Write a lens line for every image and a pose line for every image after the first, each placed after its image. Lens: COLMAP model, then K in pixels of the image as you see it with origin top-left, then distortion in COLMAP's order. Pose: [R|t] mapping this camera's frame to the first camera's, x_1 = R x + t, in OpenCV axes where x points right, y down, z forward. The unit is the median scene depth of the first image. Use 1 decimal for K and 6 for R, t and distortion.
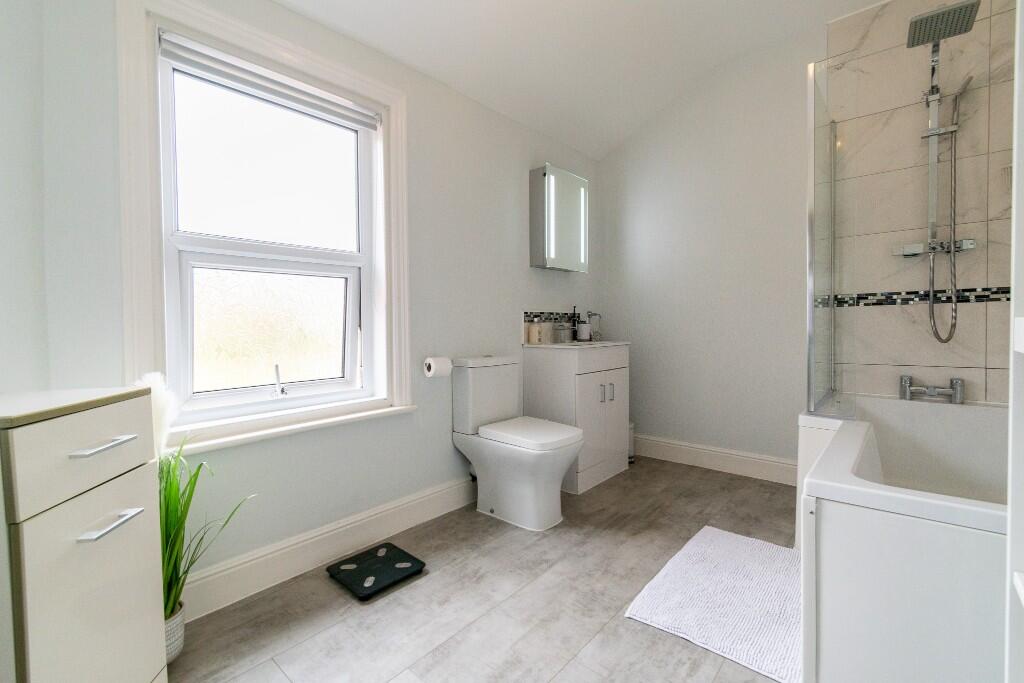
lens RADIAL K [[451.6, 0, 516.1], [0, 451.6, 334.7], [0, 0, 1]] dist [0.000910, -0.000075]
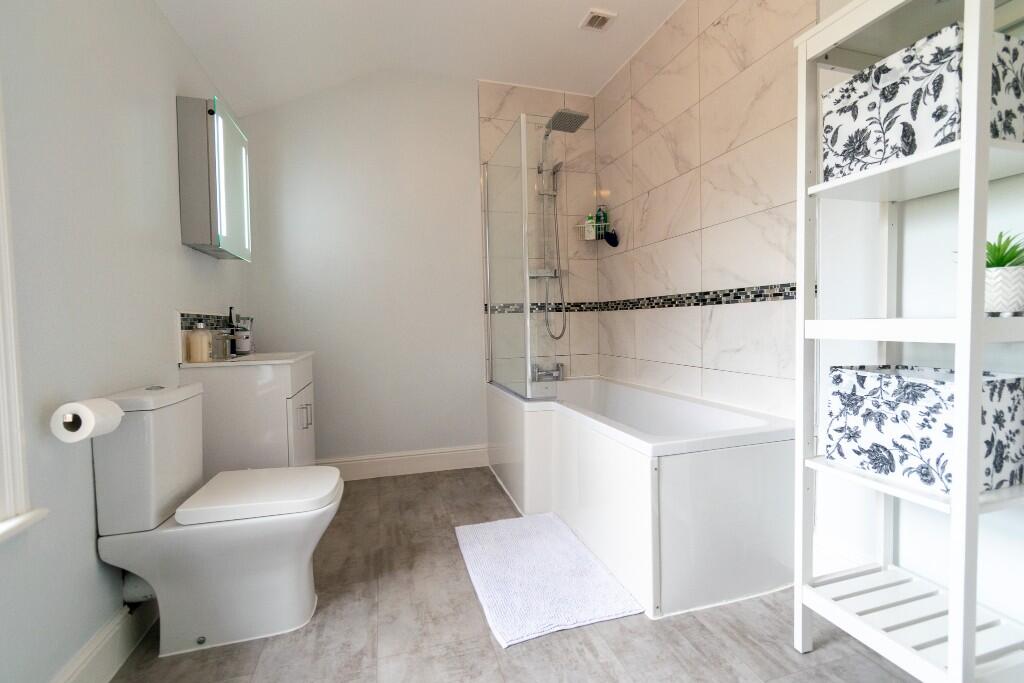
lens RADIAL K [[451.6, 0, 516.1], [0, 451.6, 334.7], [0, 0, 1]] dist [0.000910, -0.000075]
pose [[0.538100, -0.022961, 0.842568, -0.339775], [0.033656, 0.999417, 0.005742, -0.009643], [-0.842208, 0.025268, 0.538560, 0.320087]]
